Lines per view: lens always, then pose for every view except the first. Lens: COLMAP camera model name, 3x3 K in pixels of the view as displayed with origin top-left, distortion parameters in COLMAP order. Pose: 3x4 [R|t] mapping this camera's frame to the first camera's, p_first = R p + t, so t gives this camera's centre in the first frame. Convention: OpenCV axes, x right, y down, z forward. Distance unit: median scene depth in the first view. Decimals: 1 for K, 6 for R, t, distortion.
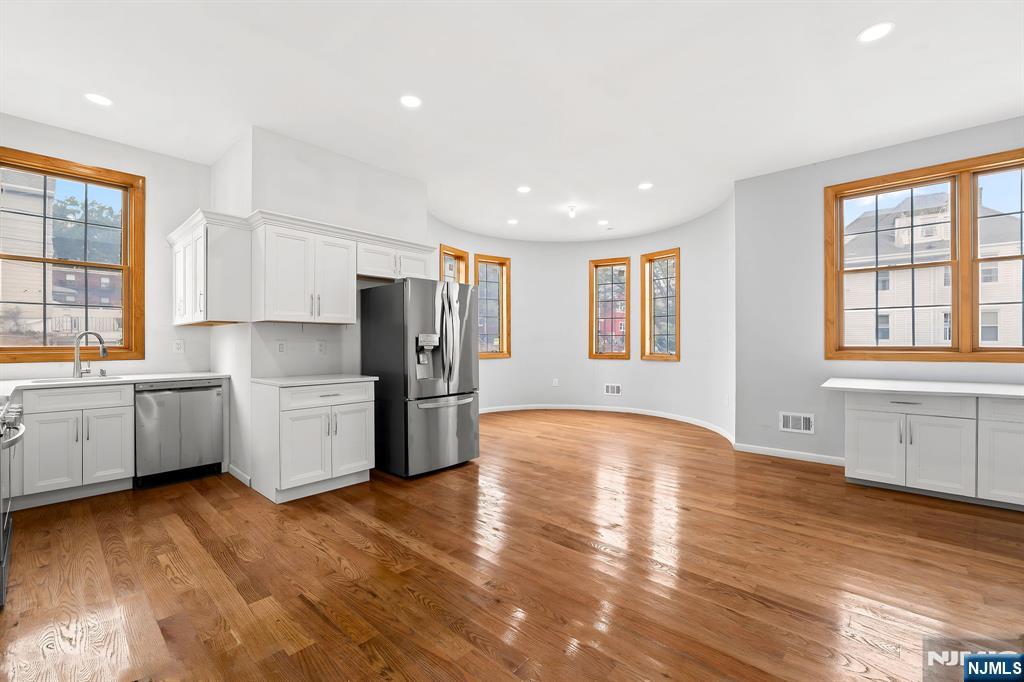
lens RADIAL K [[423.7, 0, 512.0], [0, 423.7, 341.0], [0, 0, 1]] dist [-0.010772, -0.000080]
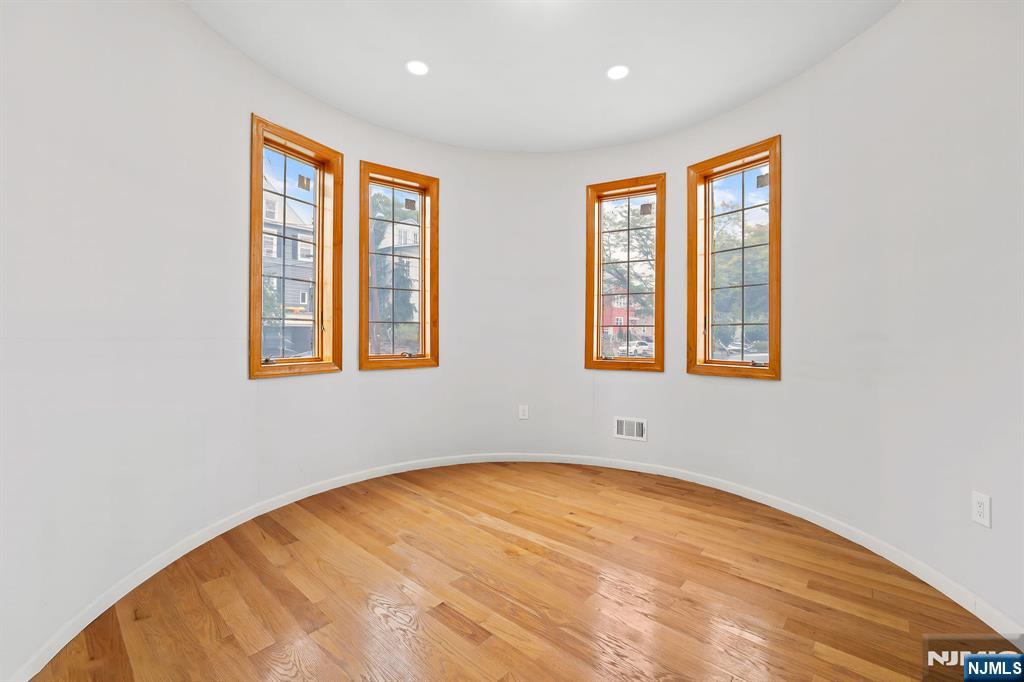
lens RADIAL K [[421.1, 0, 515.4], [0, 421.1, 337.7], [0, 0, 1]] dist [-0.012560, -0.000104]
pose [[0.999770, 0.005614, 0.020701, 0.160731], [-0.005667, 0.999981, 0.002515, 0.002831], [-0.020686, -0.002631, 0.999783, 0.918591]]
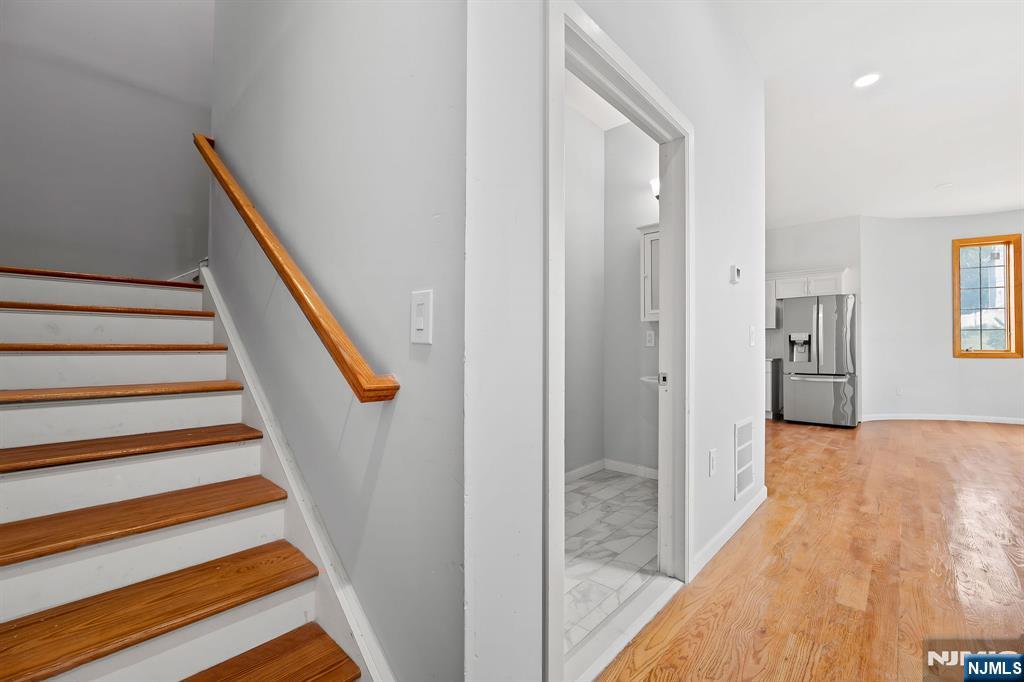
lens RADIAL K [[423.4, 0, 507.3], [0, 423.4, 350.2], [0, 0, 1]] dist [-0.011150, -0.000067]
pose [[-0.001025, -0.004679, -0.999989, 1.326028], [0.002758, 0.999985, -0.004681, 0.049955], [0.999996, -0.002763, -0.001012, -0.070925]]
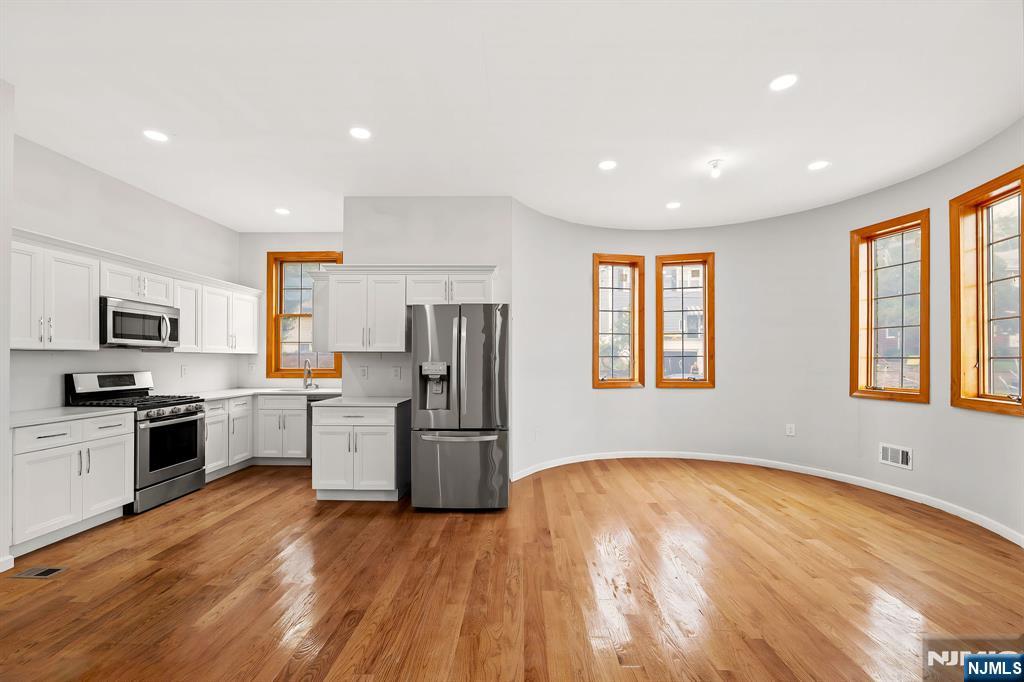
lens RADIAL K [[422.3, 0, 512.8], [0, 422.3, 357.8], [0, 0, 1]] dist [-0.009857, 0.000176]
pose [[0.658088, -0.000555, -0.752941, 0.614897], [0.000082, 1.000000, -0.000665, -0.024759], [0.752941, 0.000376, 0.658088, 0.502298]]
